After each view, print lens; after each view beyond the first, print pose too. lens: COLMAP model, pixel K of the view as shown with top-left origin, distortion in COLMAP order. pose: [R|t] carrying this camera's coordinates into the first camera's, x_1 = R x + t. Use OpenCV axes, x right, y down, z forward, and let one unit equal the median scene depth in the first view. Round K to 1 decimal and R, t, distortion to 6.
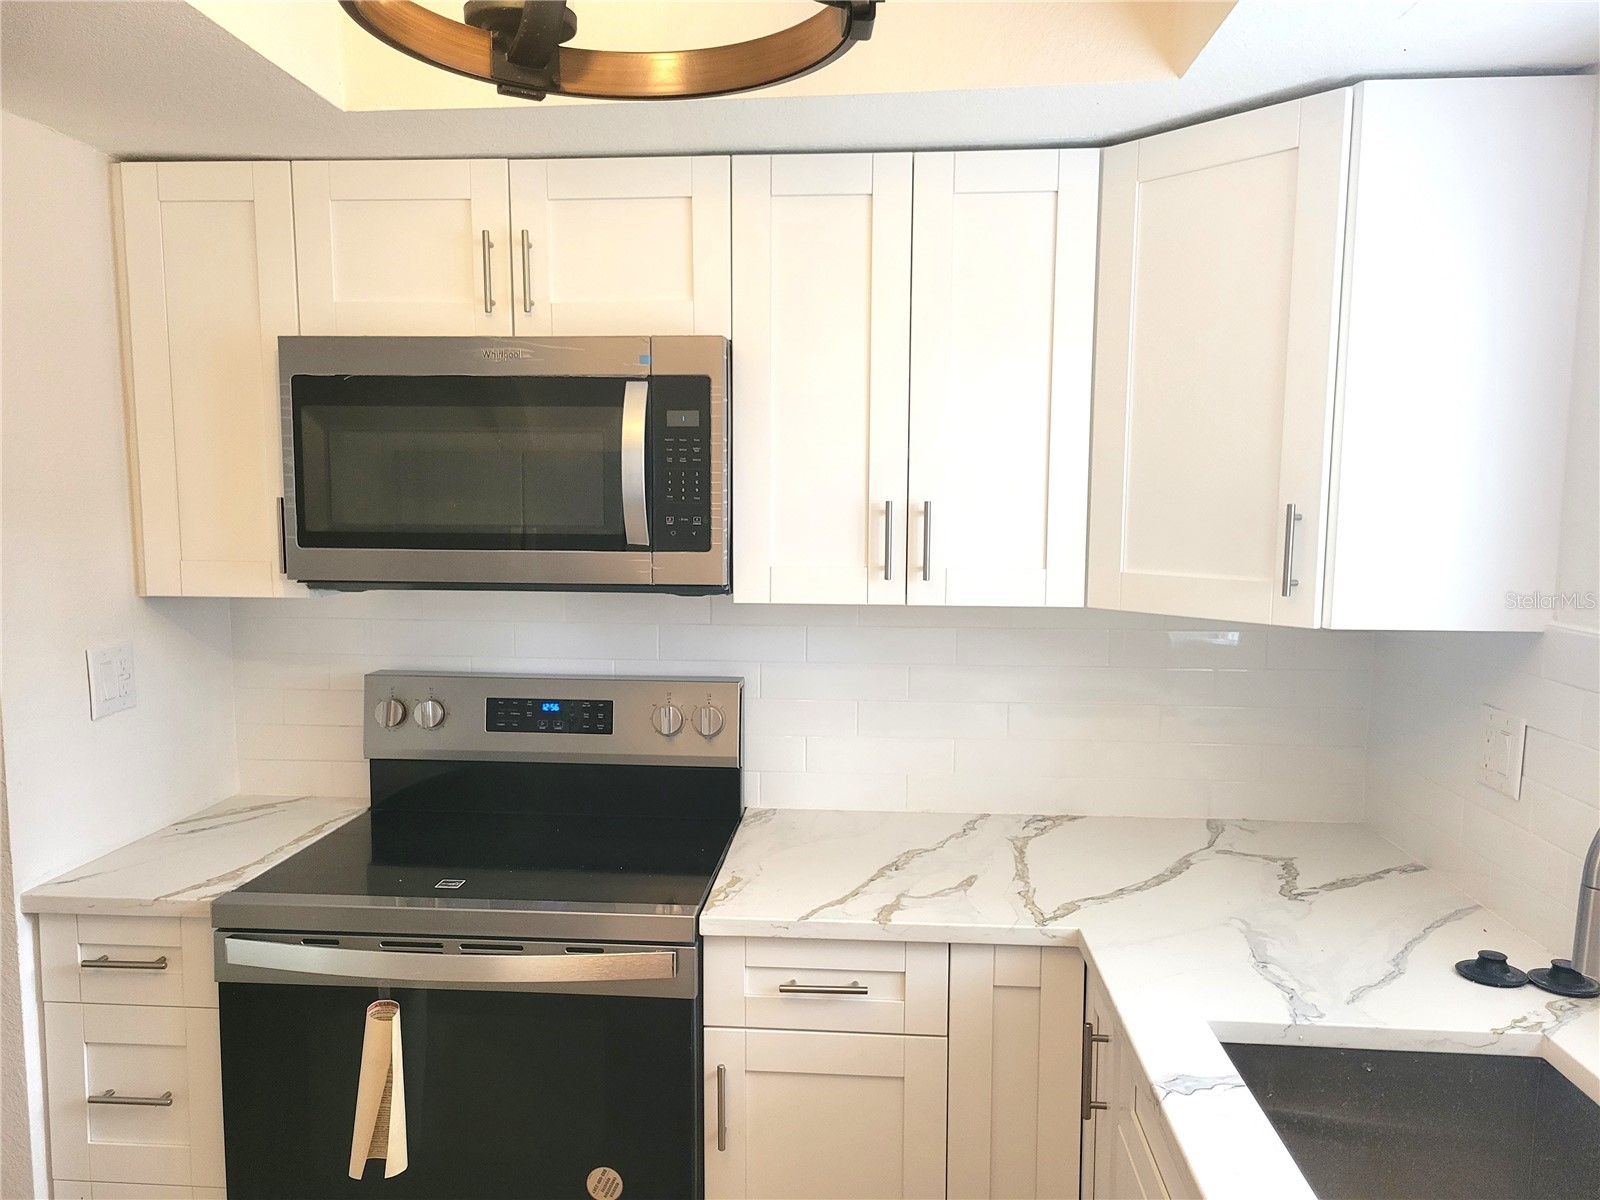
lens RADIAL K [[1200.3, 0, 791.9], [0, 1200.3, 633.4], [0, 0, 1]] dist [0.047705, -0.029290]
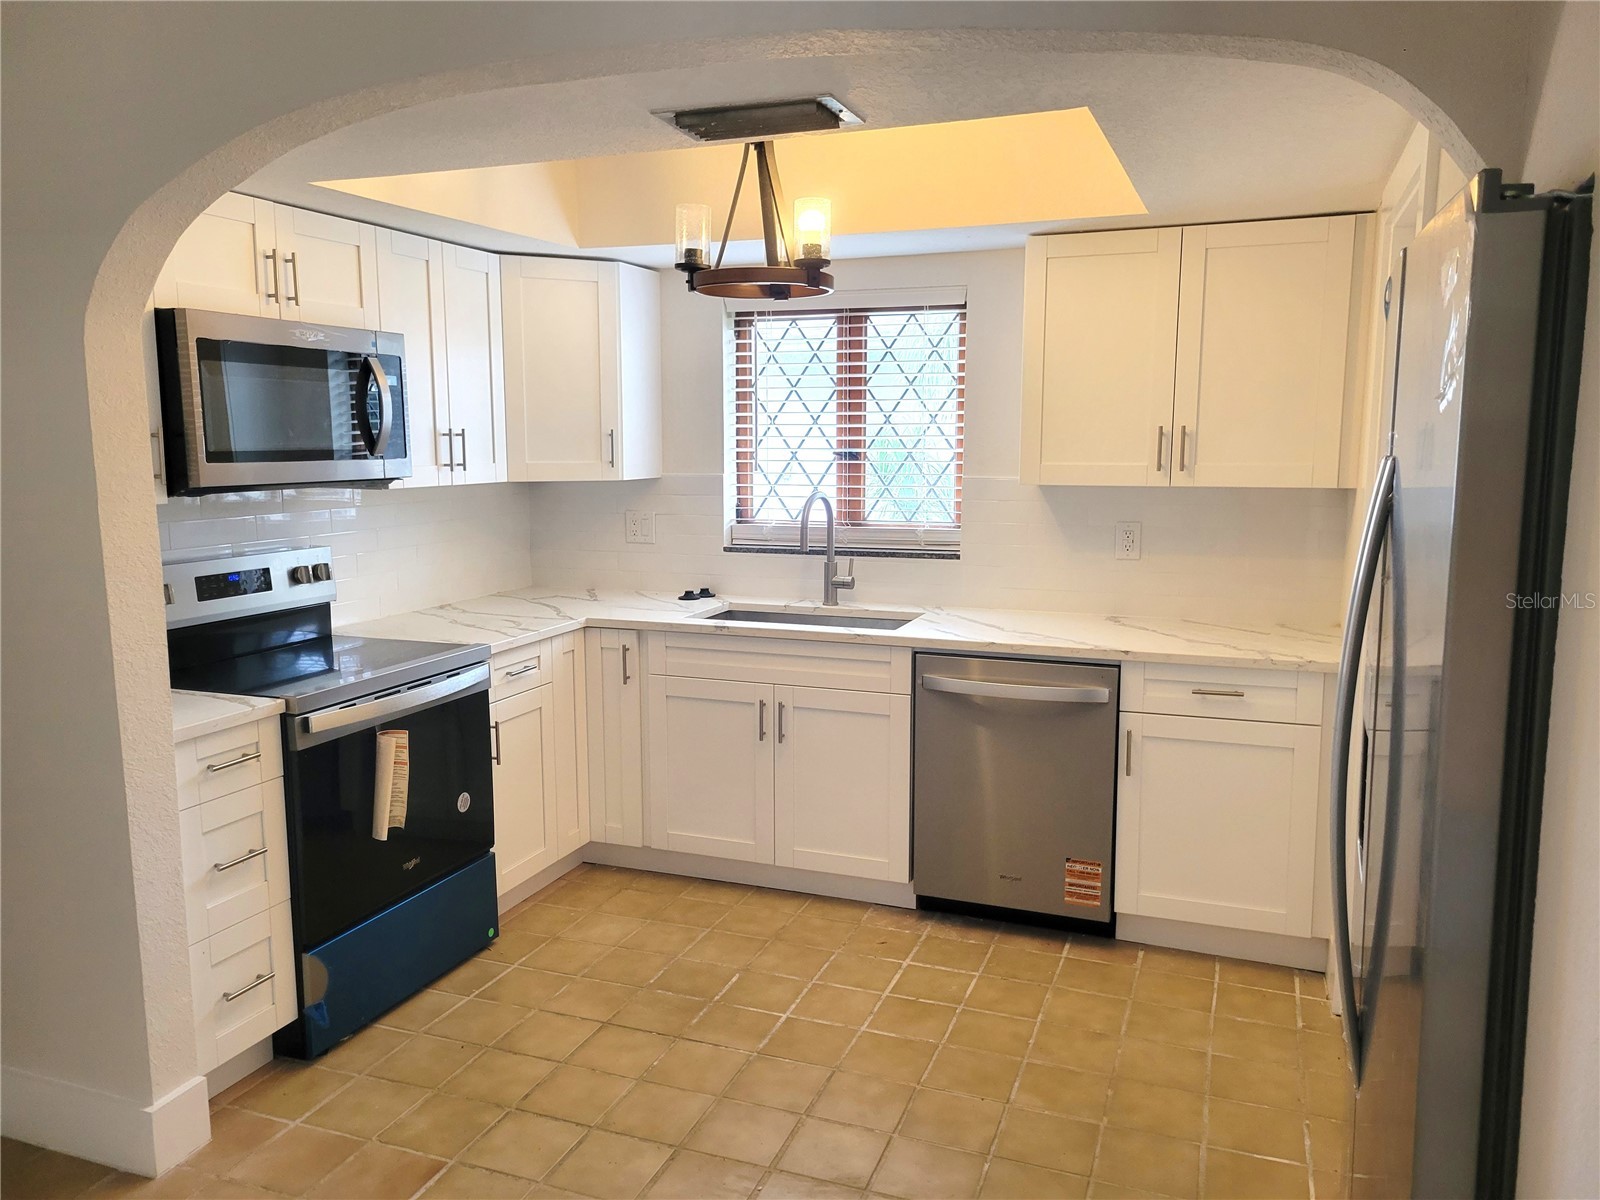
lens RADIAL K [[1200.3, 0, 794.6], [0, 1200.3, 597.1], [0, 0, 1]] dist [0.047705, -0.029290]
pose [[0.283721, -0.137252, 0.949033, -1.581518], [0.112994, 0.987594, 0.109048, 0.004560], [-0.952226, 0.076295, 0.295710, -0.039793]]
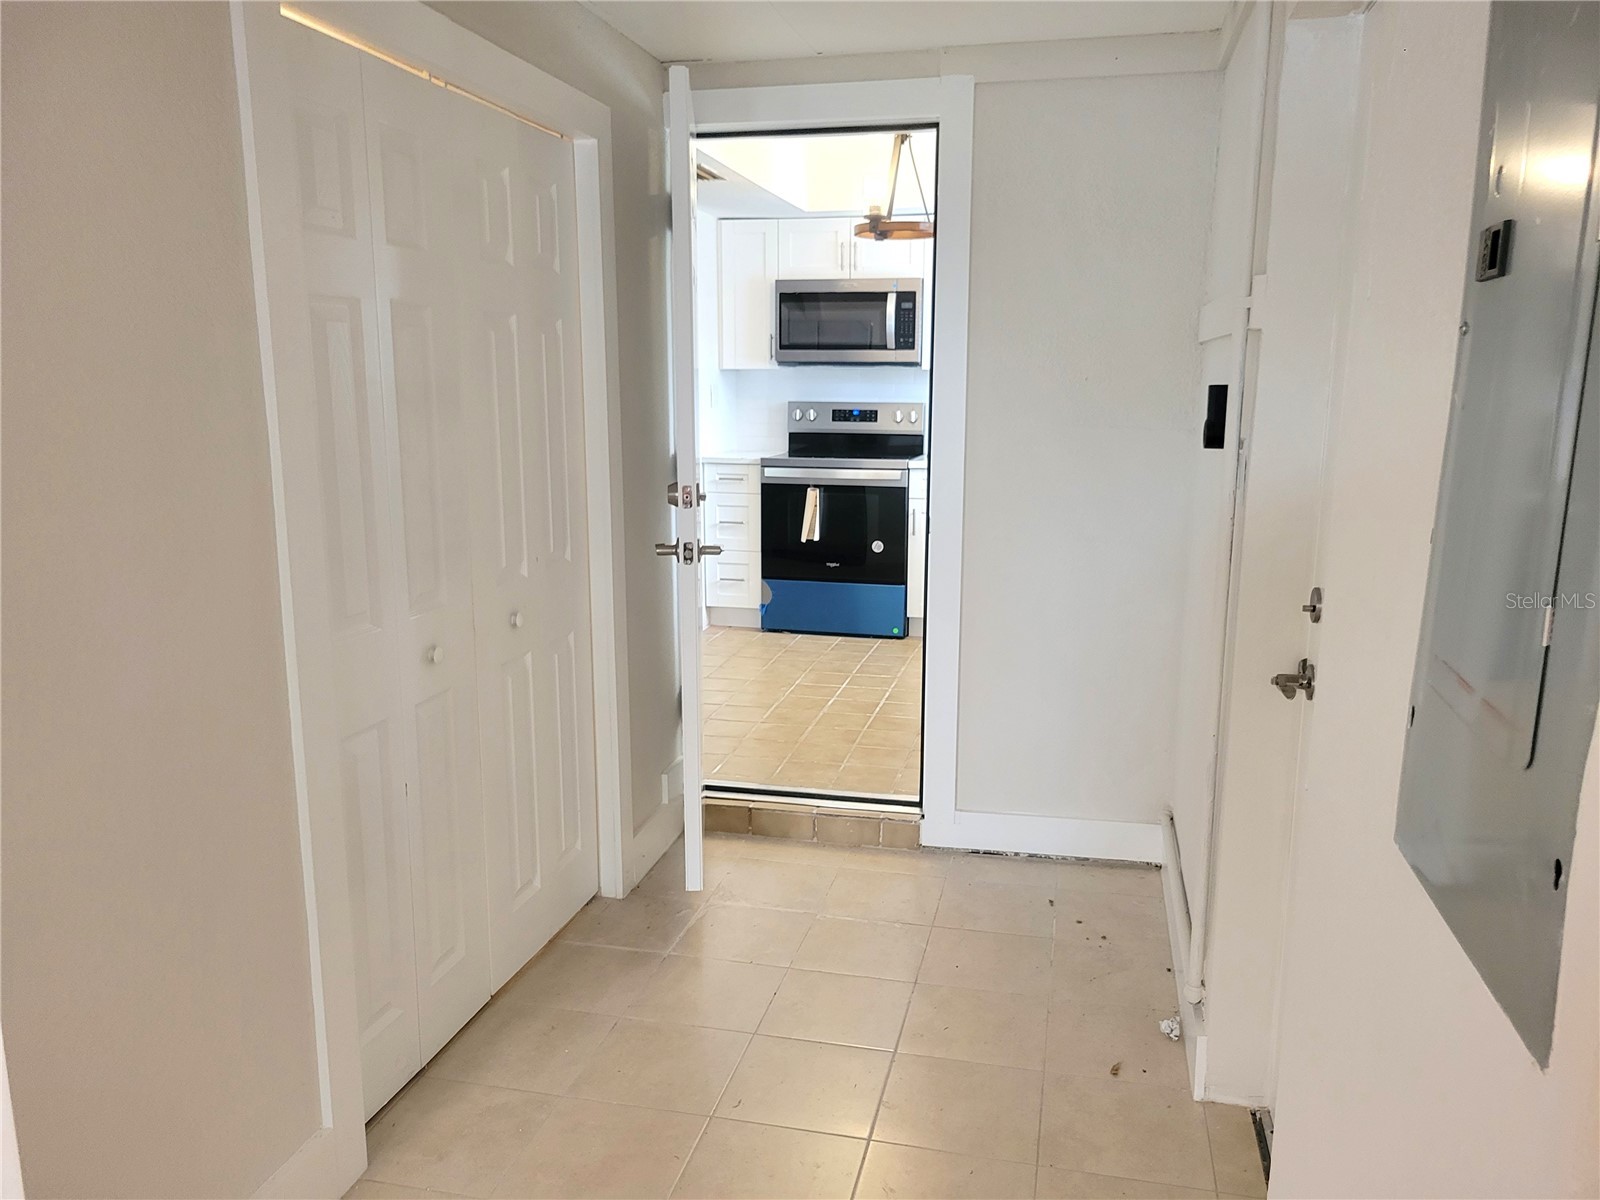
lens RADIAL K [[1200.3, 0, 803.8], [0, 1200.3, 603.3], [0, 0, 1]] dist [0.047705, -0.029290]
pose [[0.987910, 0.026820, -0.152689, 0.133518], [-0.016446, 0.997495, 0.068803, 0.360593], [0.154151, -0.065460, 0.985876, -2.048749]]
